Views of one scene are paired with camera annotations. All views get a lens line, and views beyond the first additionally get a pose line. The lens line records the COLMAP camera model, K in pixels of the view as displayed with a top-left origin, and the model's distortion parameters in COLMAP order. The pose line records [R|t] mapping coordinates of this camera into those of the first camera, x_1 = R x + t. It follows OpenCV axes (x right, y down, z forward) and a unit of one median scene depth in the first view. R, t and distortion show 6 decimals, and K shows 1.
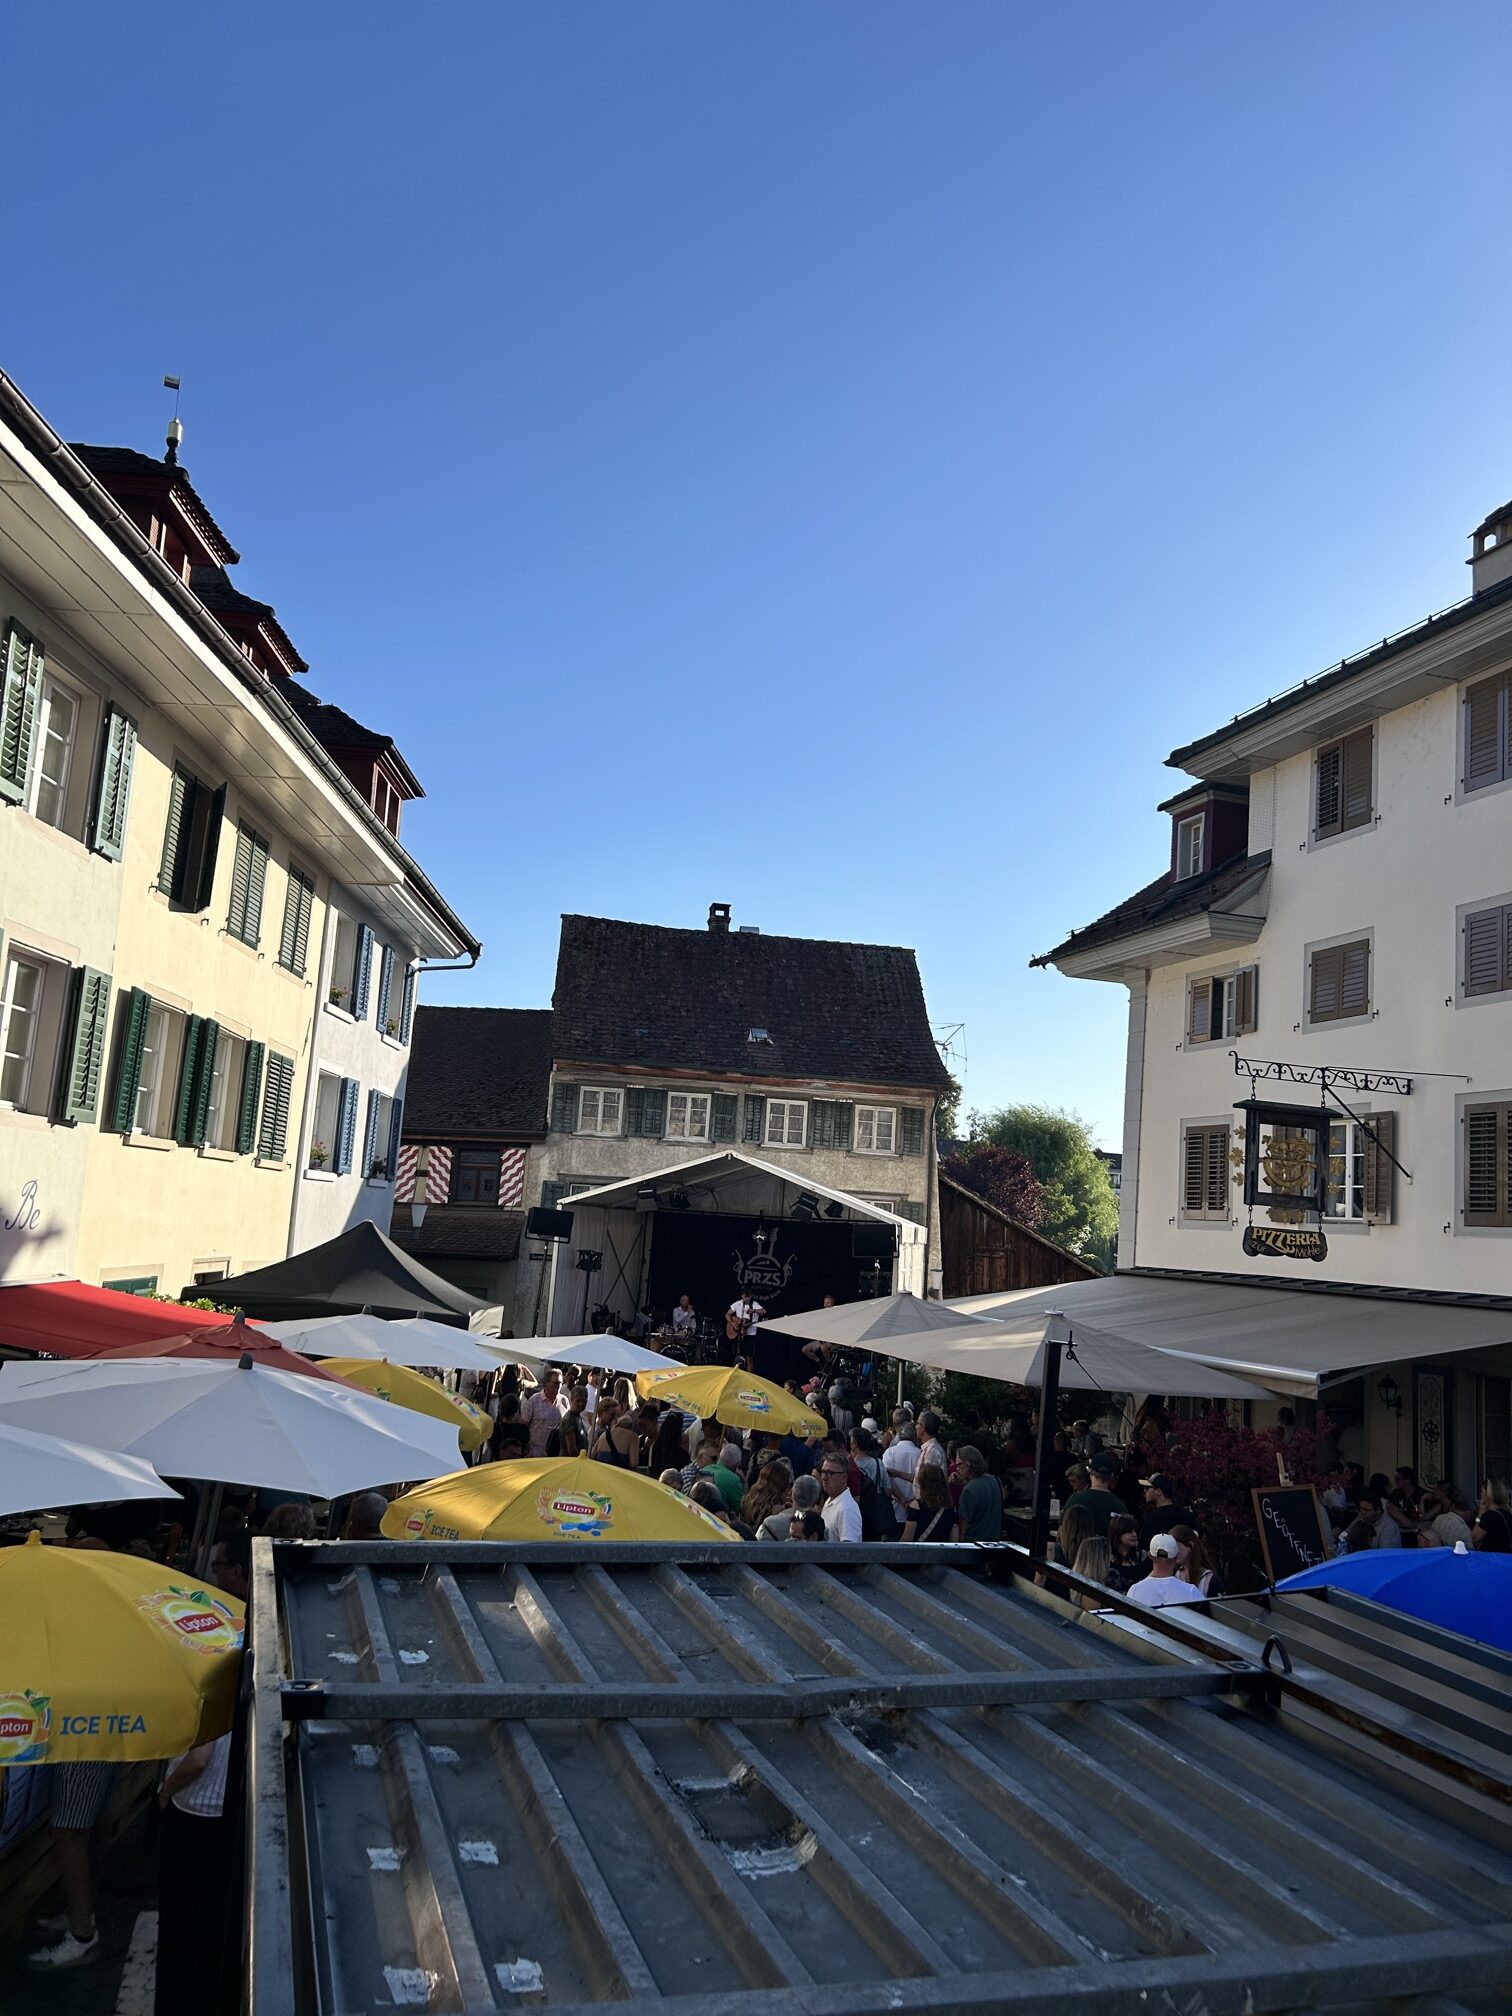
lens RADIAL K [[1507.5, 0, 755.3], [0, 1507.5, 1022.3], [0, 0, 1]] dist [0.054486, -0.056864]
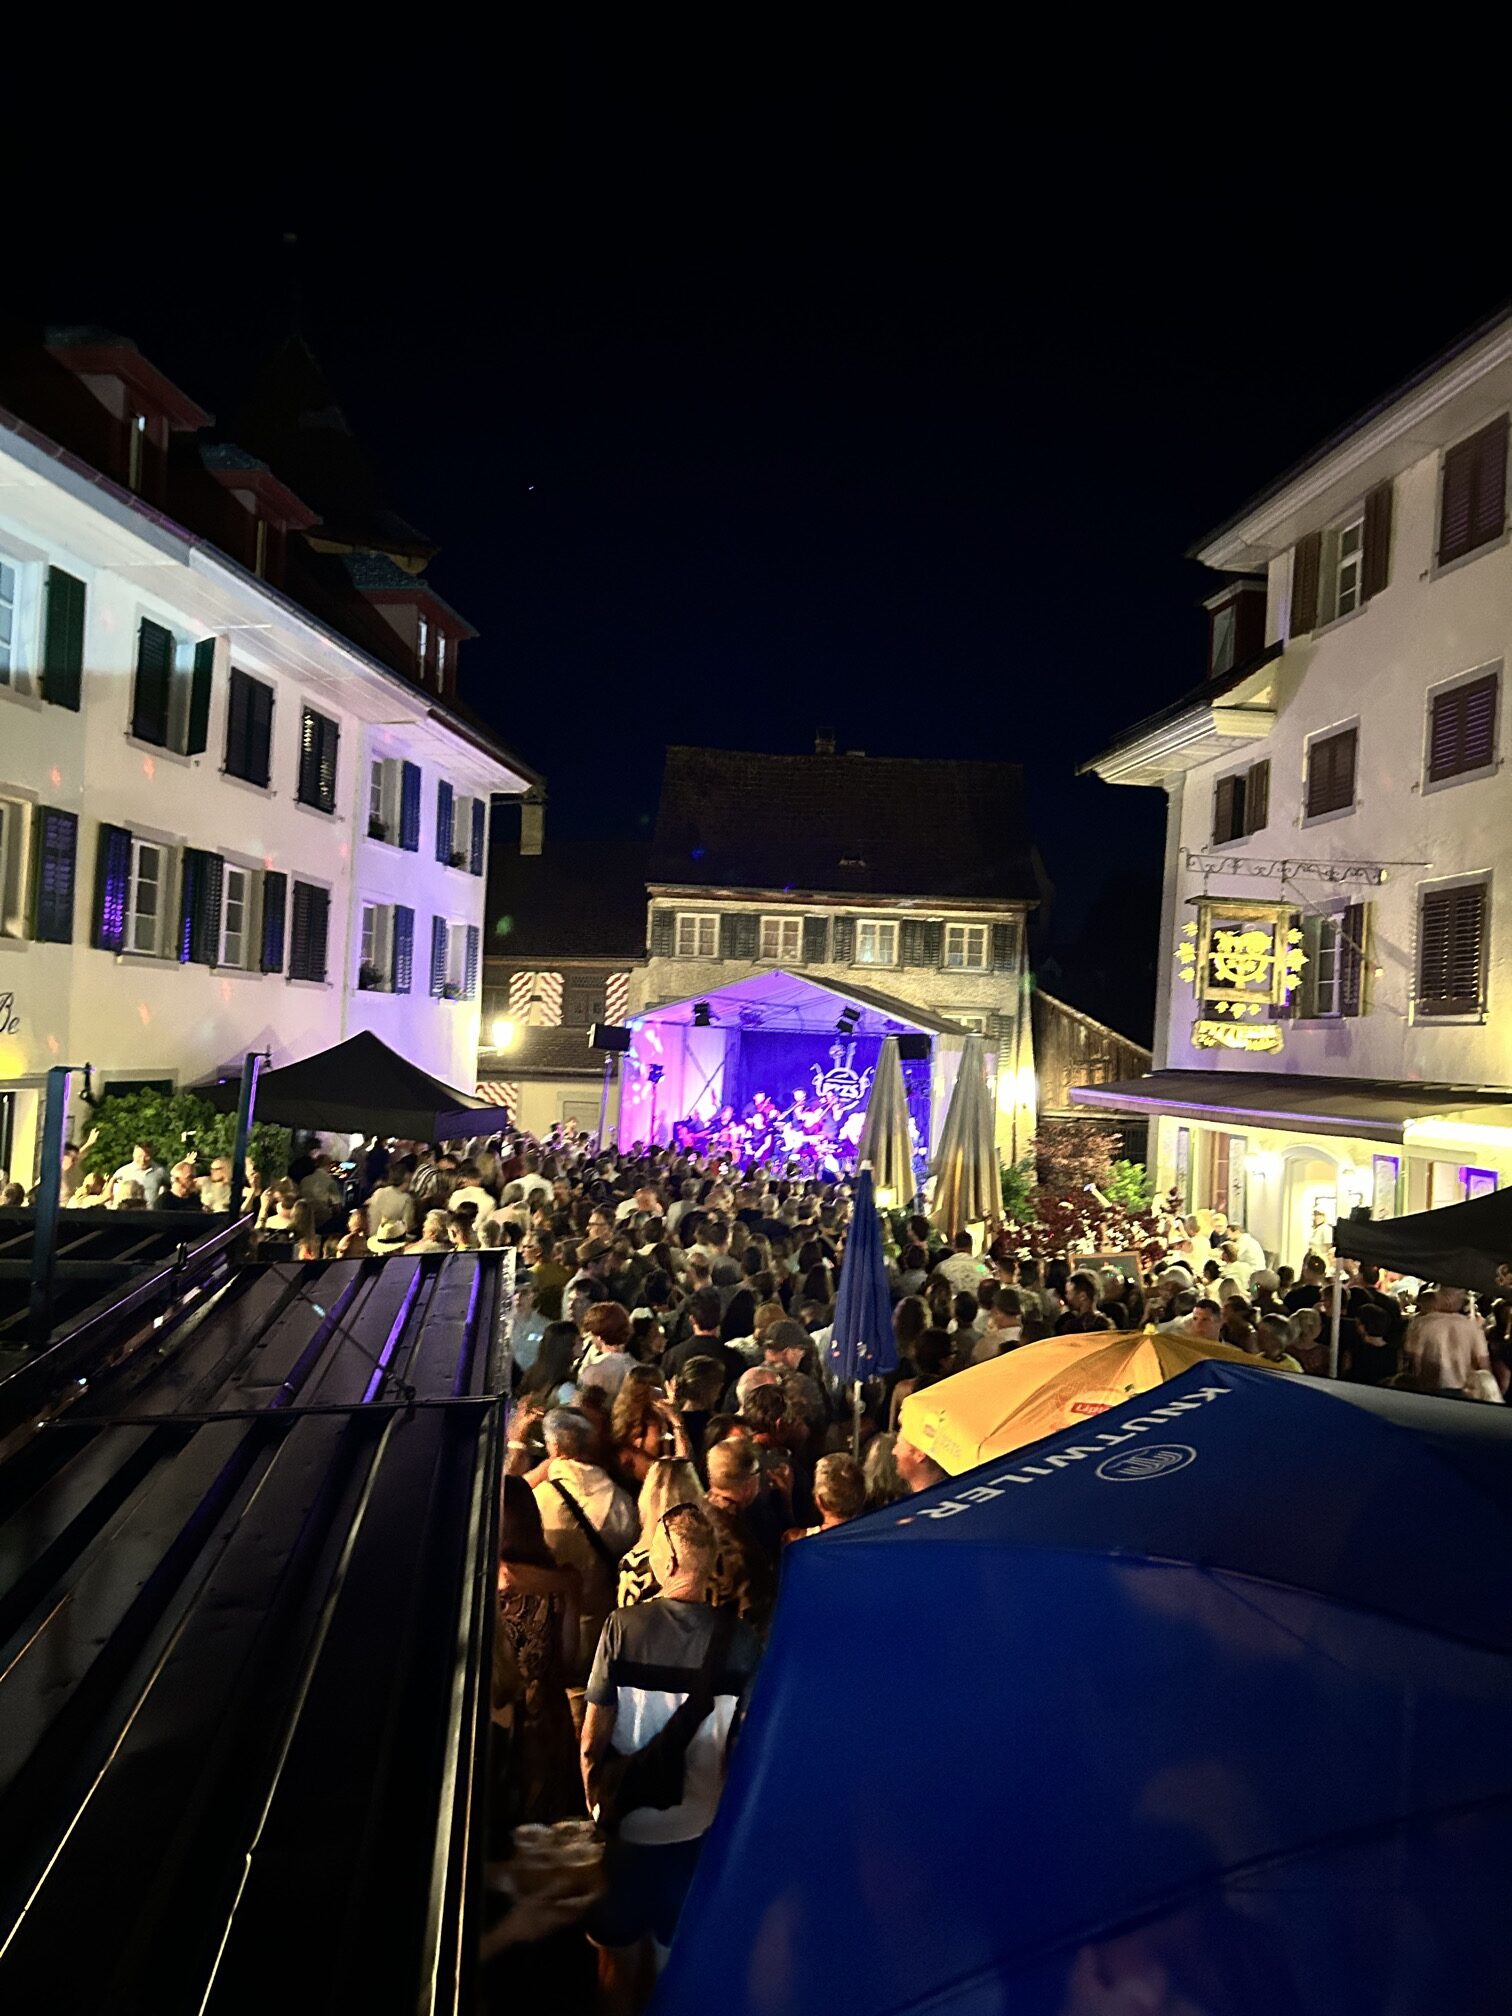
lens RADIAL K [[1507.5, 0, 747.6], [0, 1507.5, 1010.2], [0, 0, 1]] dist [0.054486, -0.056864]
pose [[0.985980, -0.020107, -0.165647, 0.155366], [0.036819, 0.994461, 0.098445, 0.012843], [0.162750, -0.103163, 0.981259, -0.035108]]
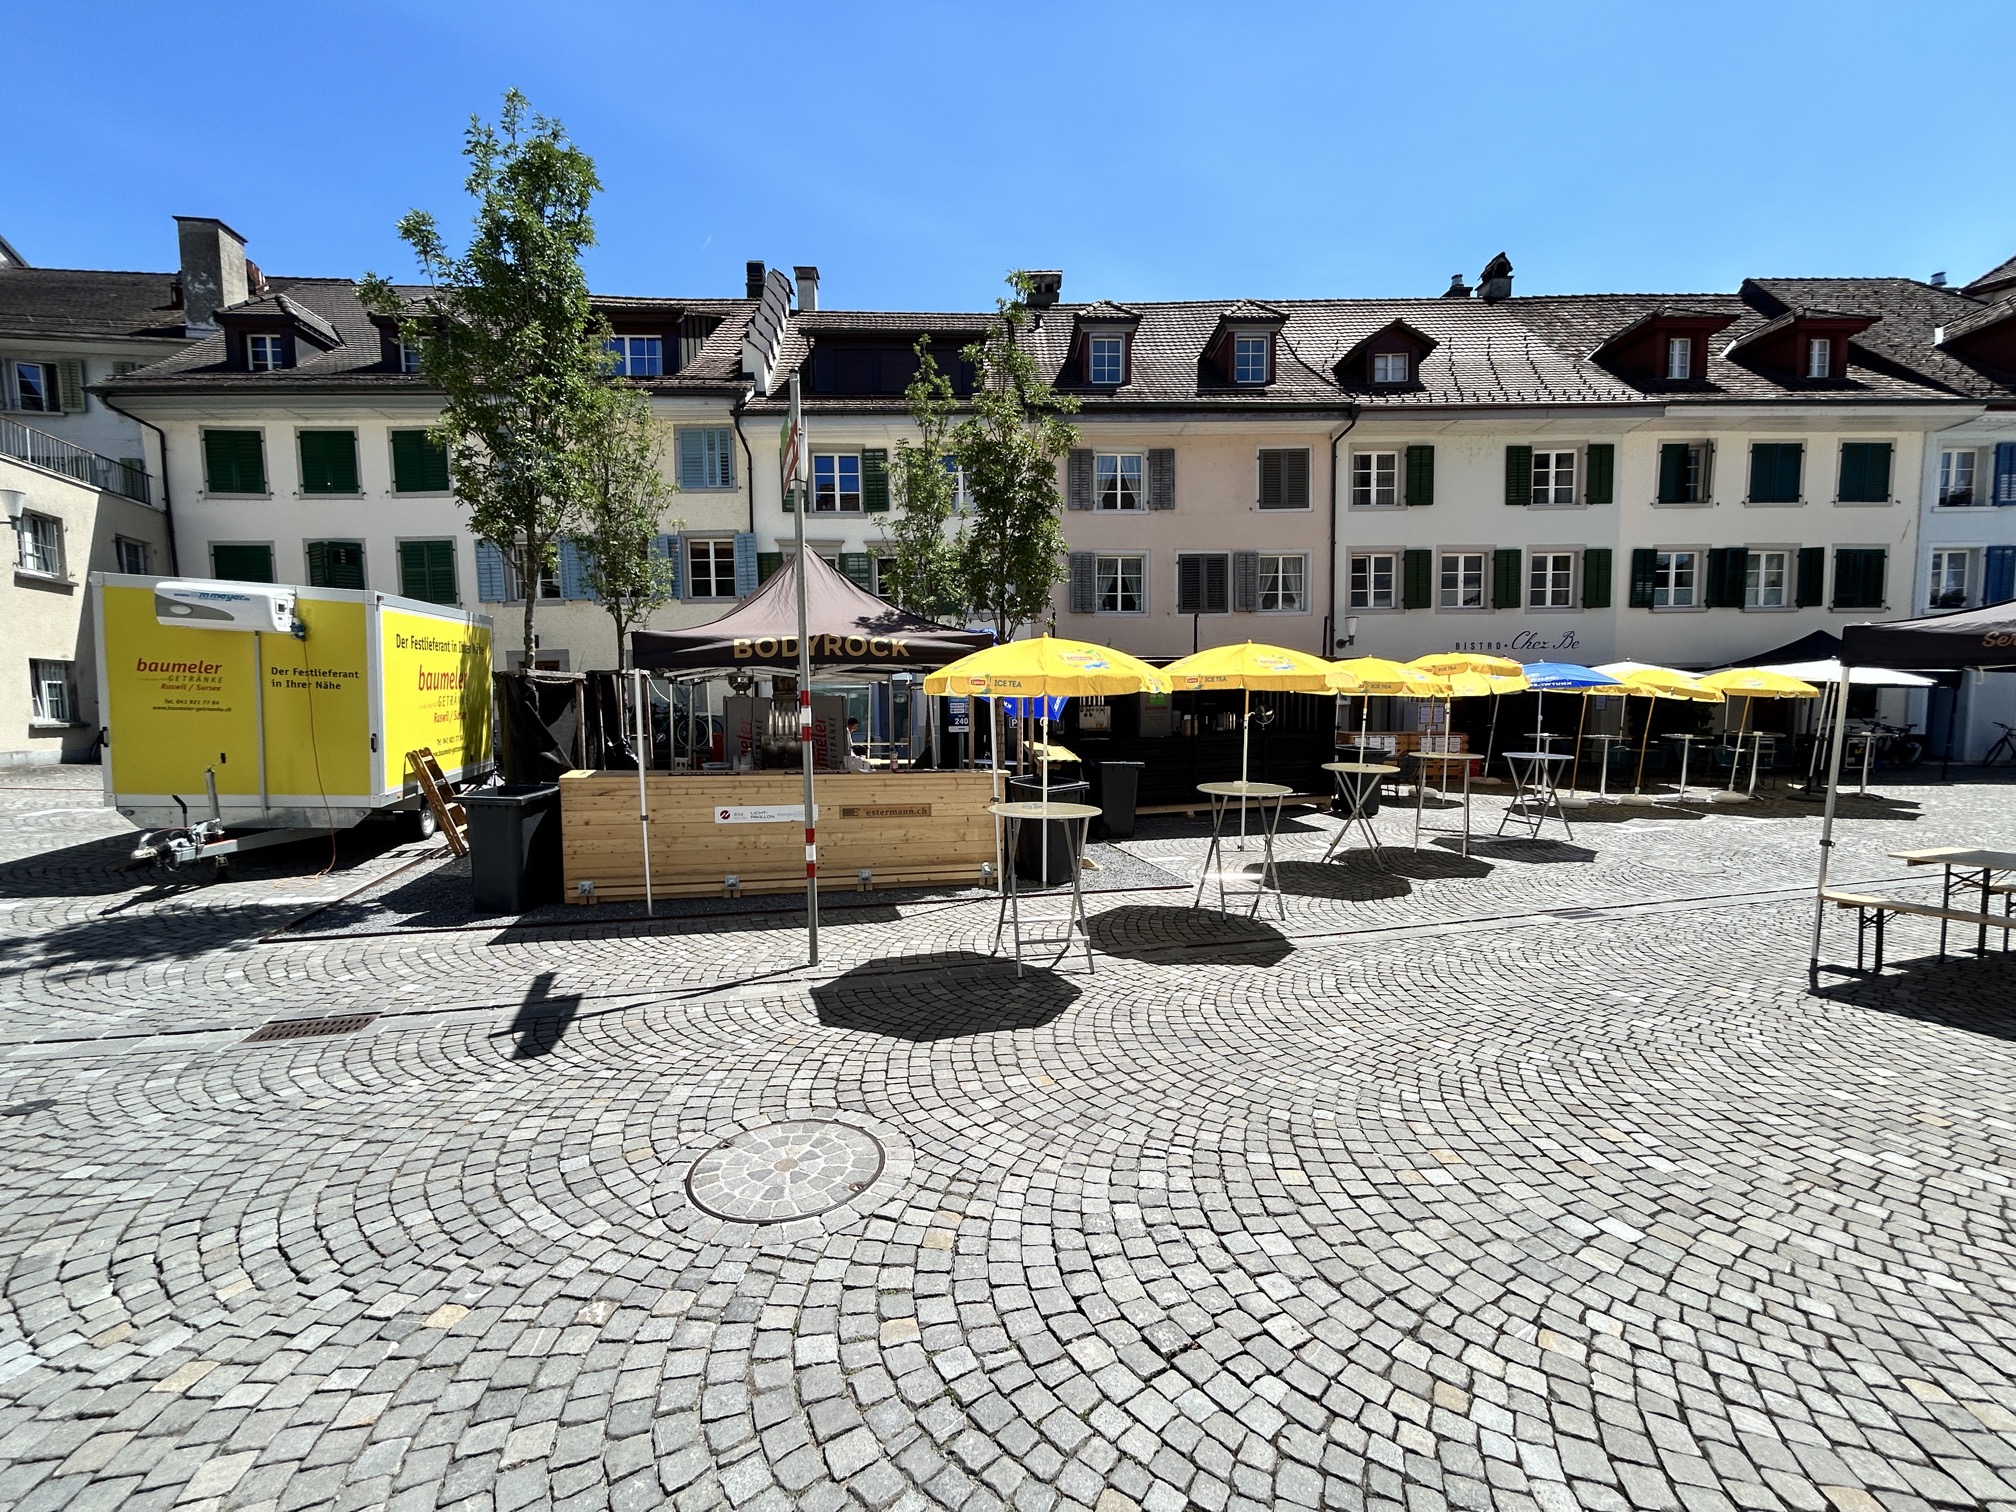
lens RADIAL K [[813.2, 0, 1014.1], [0, 813.2, 759.7], [0, 0, 1]] dist [-0.001727, 0.000403]
pose [[-0.009034, 0.003204, -0.999954, 0.581003], [0.149633, 0.988740, 0.001816, 0.101151], [0.988700, -0.149610, -0.009412, -0.029950]]
